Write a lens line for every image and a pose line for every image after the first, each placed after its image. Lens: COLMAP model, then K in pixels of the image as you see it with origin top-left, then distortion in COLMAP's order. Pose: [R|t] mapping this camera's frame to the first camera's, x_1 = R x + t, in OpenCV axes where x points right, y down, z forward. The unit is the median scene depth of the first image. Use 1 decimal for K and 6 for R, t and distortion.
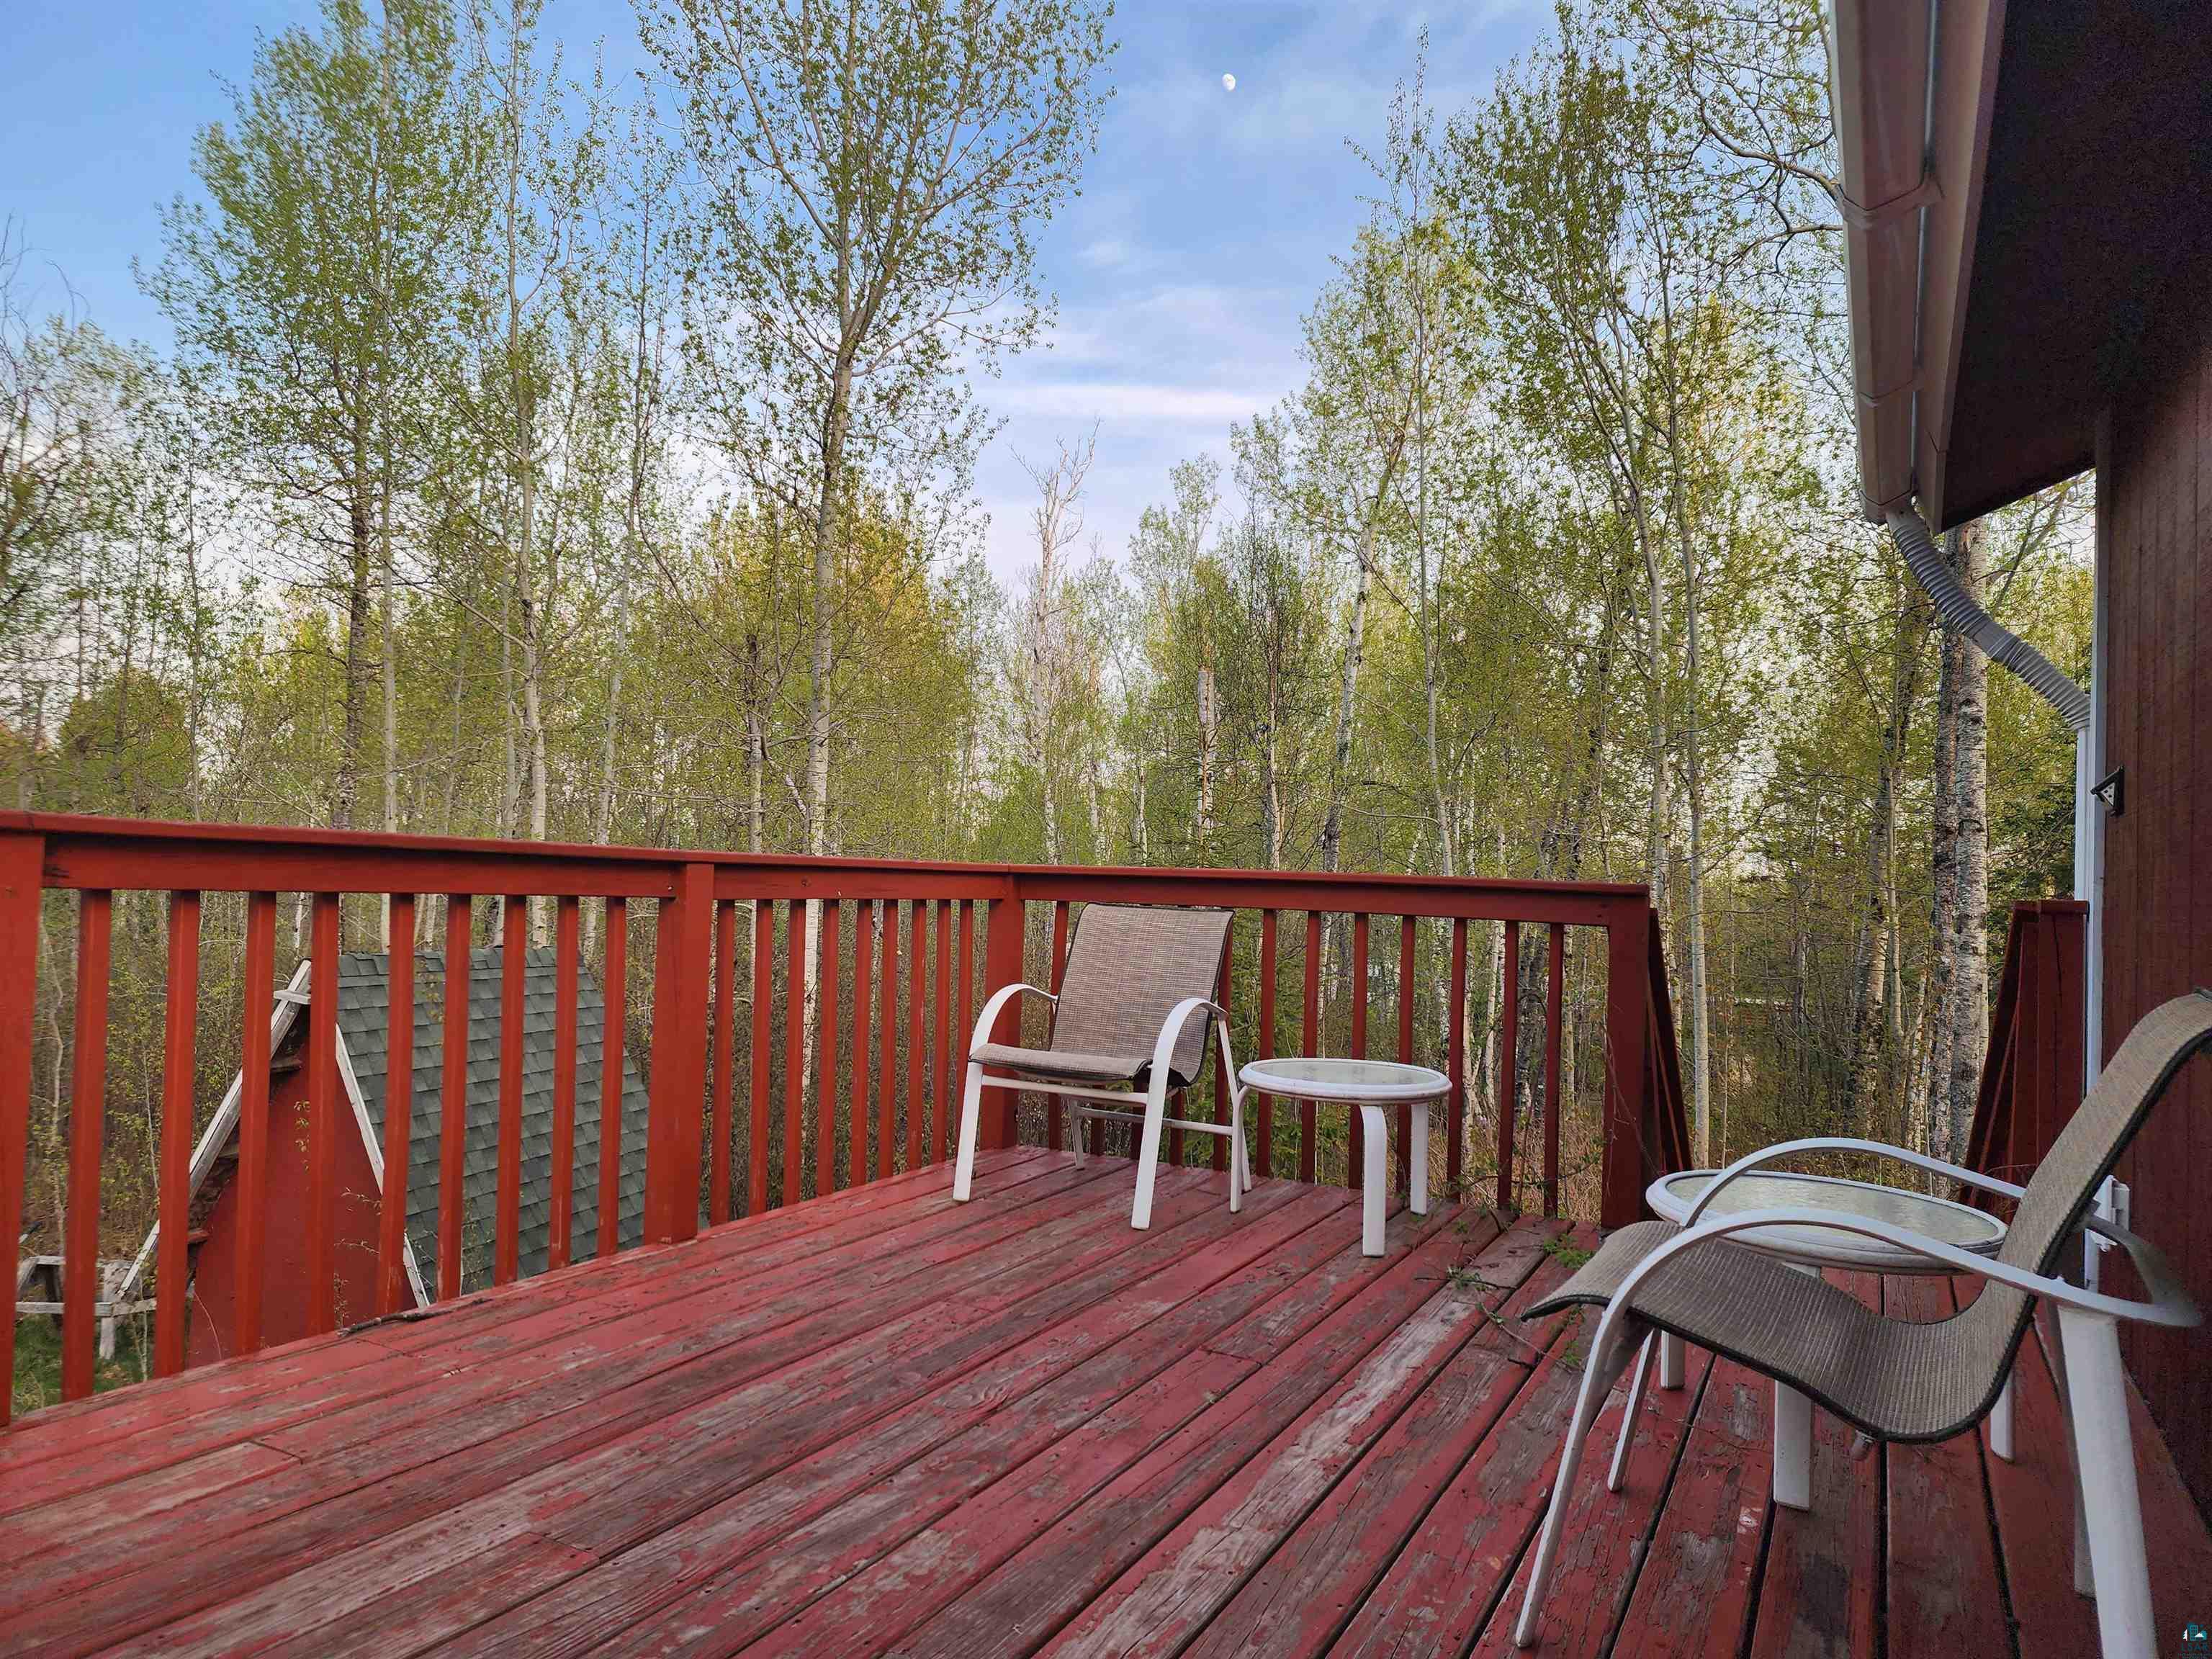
lens RADIAL K [[1478.7, 0, 1106.0], [0, 1478.7, 829.5], [0, 0, 1]] dist [0.002696, 0.045635]
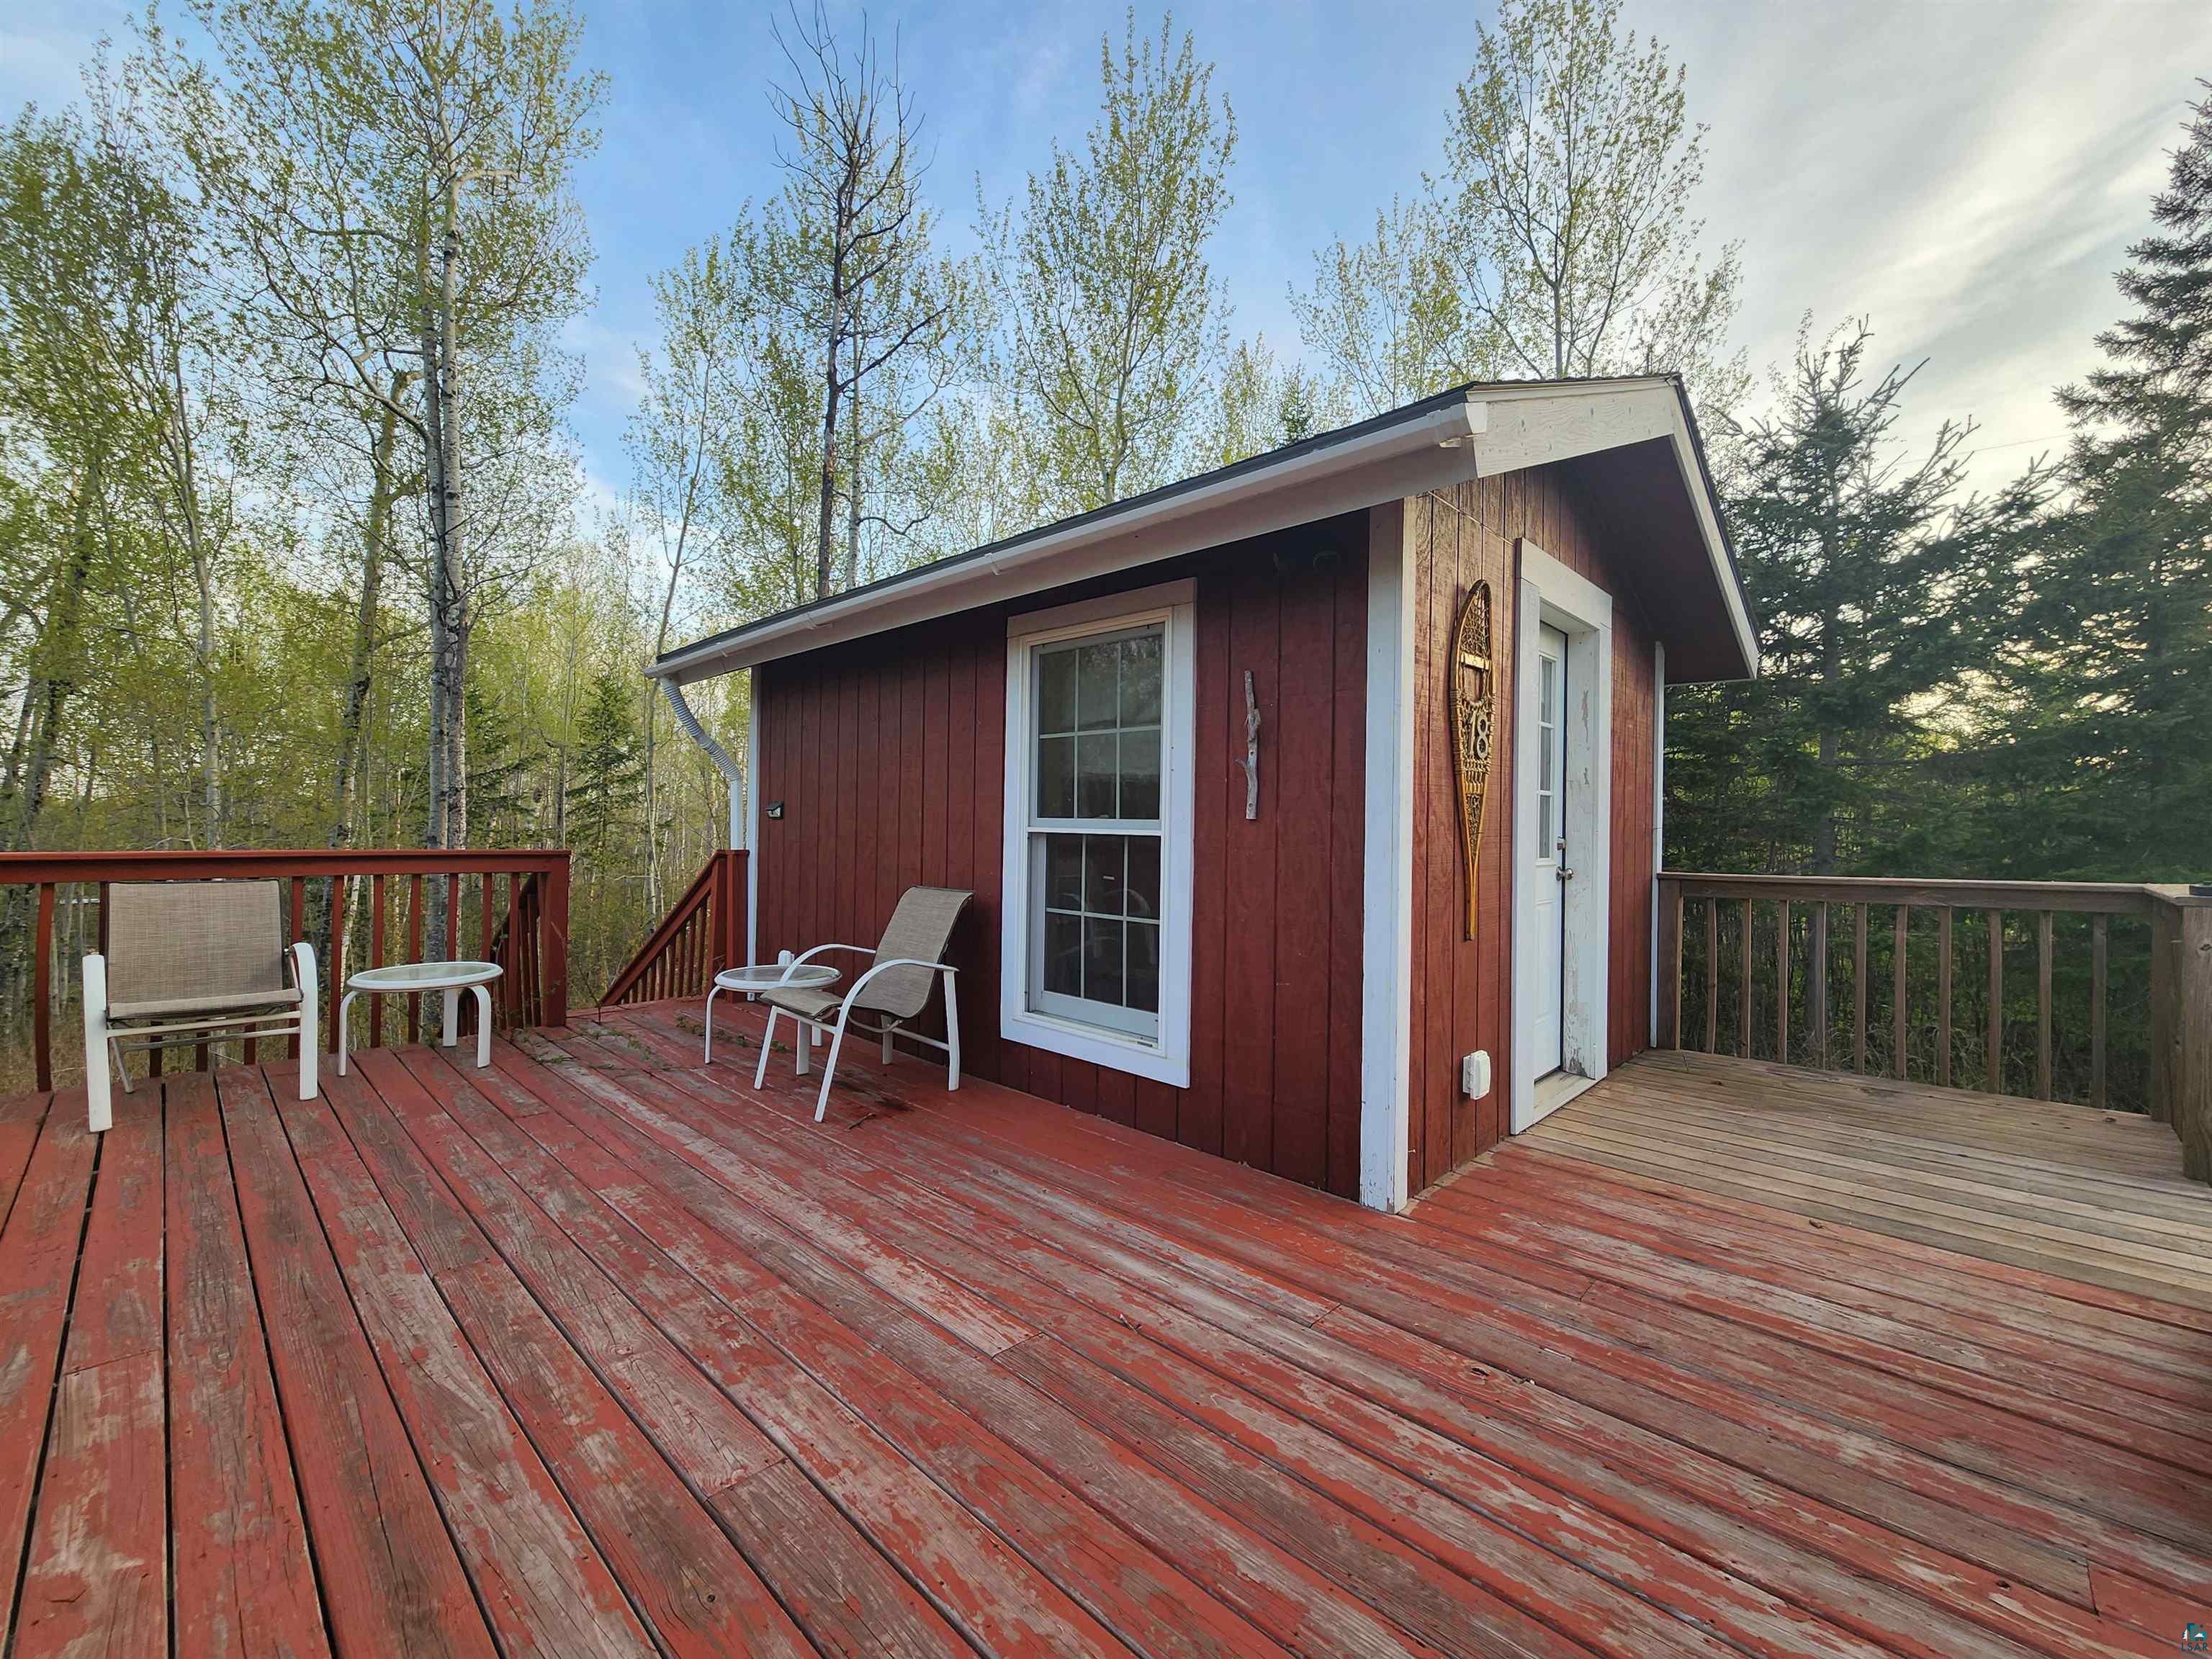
lens RADIAL K [[915.2, 0, 1106.0], [0, 915.2, 829.5], [0, 0, 1]] dist [0.000131, 0.000046]
pose [[0.284315, -0.031979, 0.958197, -0.917296], [-0.029643, 0.998672, 0.042126, -0.095094], [-0.958272, -0.040381, 0.282990, -0.034444]]
